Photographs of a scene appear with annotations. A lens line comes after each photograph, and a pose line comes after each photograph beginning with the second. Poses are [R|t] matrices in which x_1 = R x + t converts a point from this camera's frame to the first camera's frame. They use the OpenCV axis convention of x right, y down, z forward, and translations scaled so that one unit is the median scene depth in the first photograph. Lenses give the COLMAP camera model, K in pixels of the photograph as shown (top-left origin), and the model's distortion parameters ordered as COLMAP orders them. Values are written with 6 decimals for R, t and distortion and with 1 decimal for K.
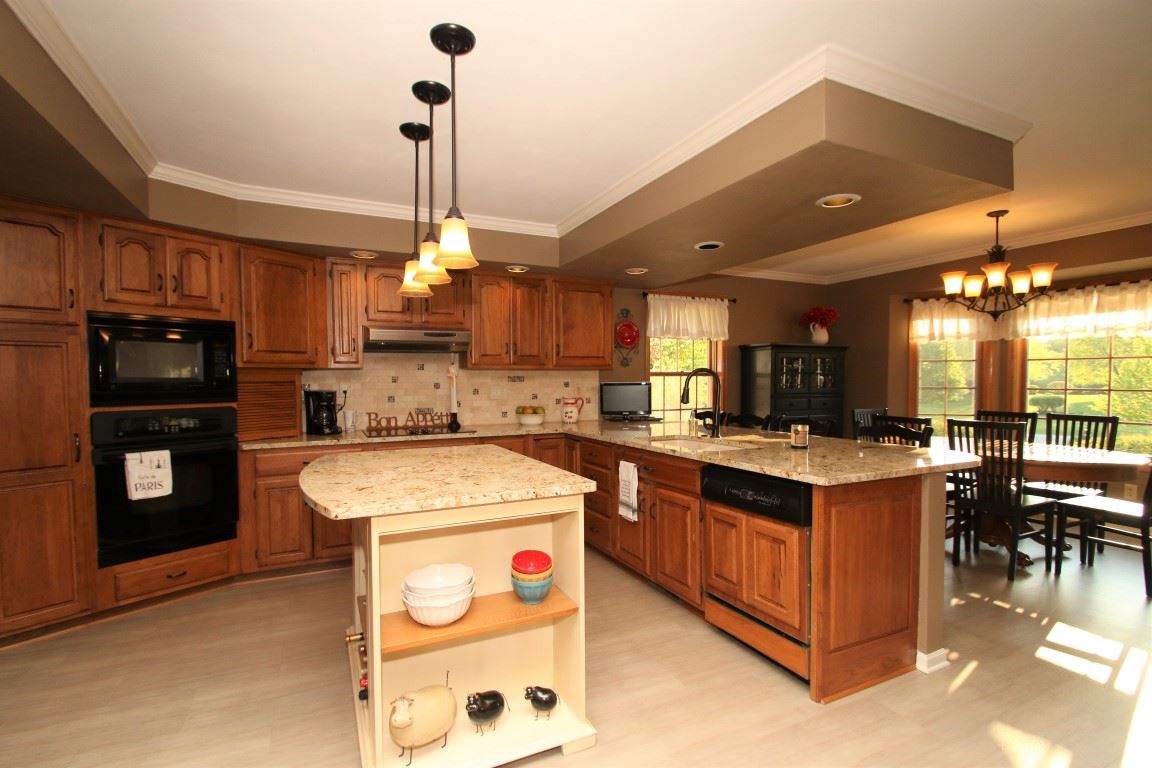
lens RADIAL K [[533.1, 0, 565.5], [0, 533.1, 394.0], [0, 0, 1]] dist [-0.003681, -0.001998]
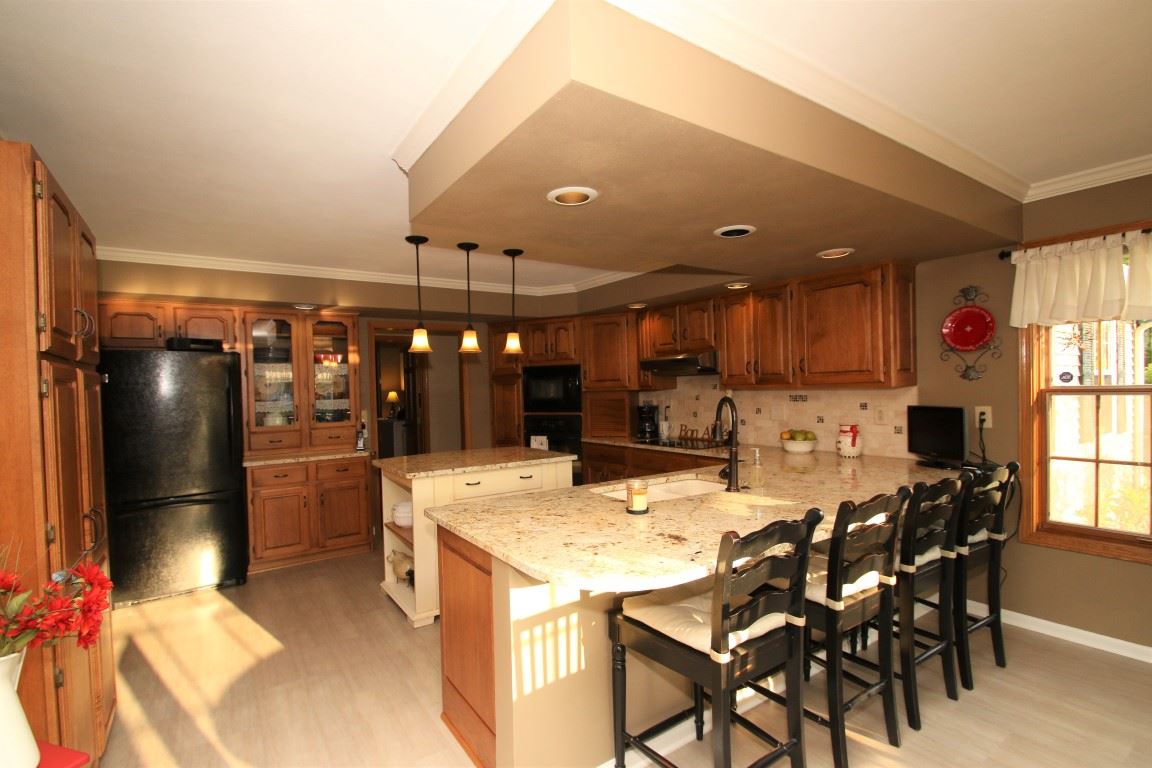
lens RADIAL K [[533.1, 0, 565.8], [0, 533.1, 394.3], [0, 0, 1]] dist [-0.003681, -0.001998]
pose [[0.156221, 0.015245, -0.987604, 0.741447], [-0.005127, 0.999880, 0.014623, -0.047425], [0.987709, 0.002779, 0.156280, 0.501196]]
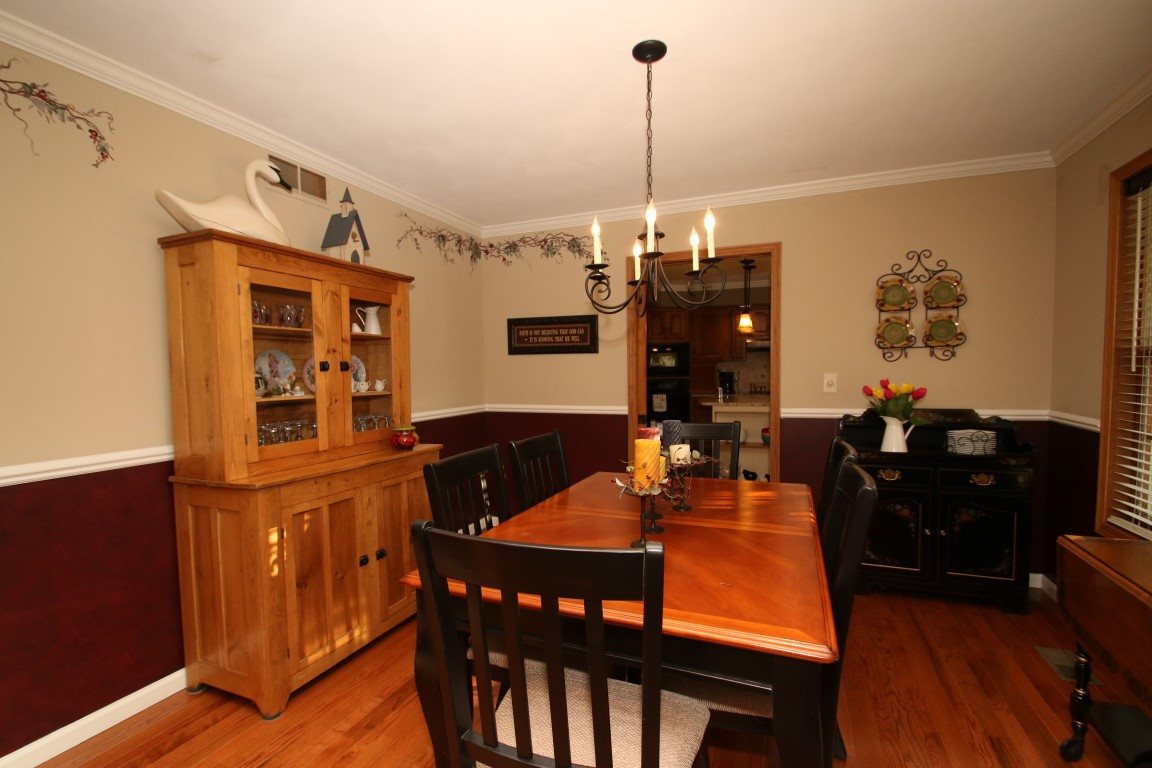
lens RADIAL K [[533.1, 0, 574.7], [0, 533.1, 392.9], [0, 0, 1]] dist [-0.003681, -0.001998]
pose [[0.690026, 0.034659, -0.722954, 0.545244], [-0.014371, 0.999312, 0.034192, 0.010903], [0.723642, -0.013204, 0.690050, -0.735462]]
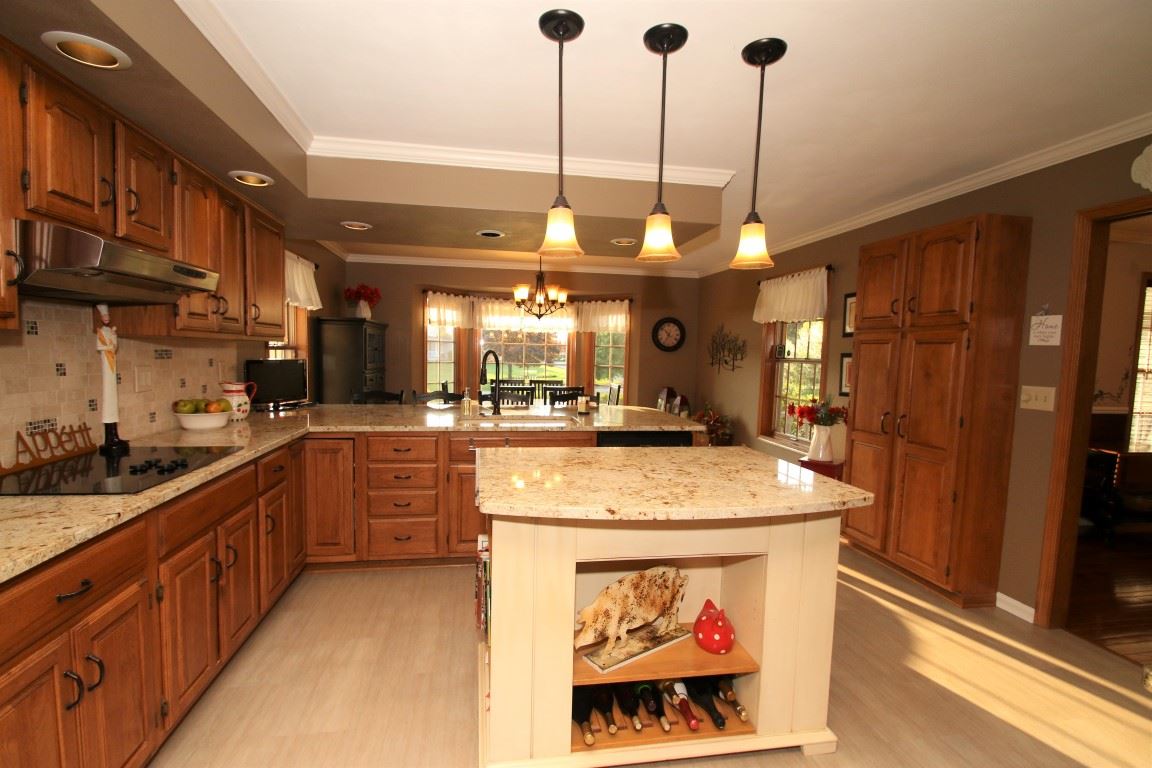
lens RADIAL K [[533.1, 0, 568.3], [0, 533.1, 386.0], [0, 0, 1]] dist [-0.003681, -0.001998]
pose [[0.259558, -0.049964, 0.964434, -0.561089], [-0.002500, 0.998623, 0.052408, -0.026280], [-0.965724, -0.016014, 0.259076, 0.437003]]
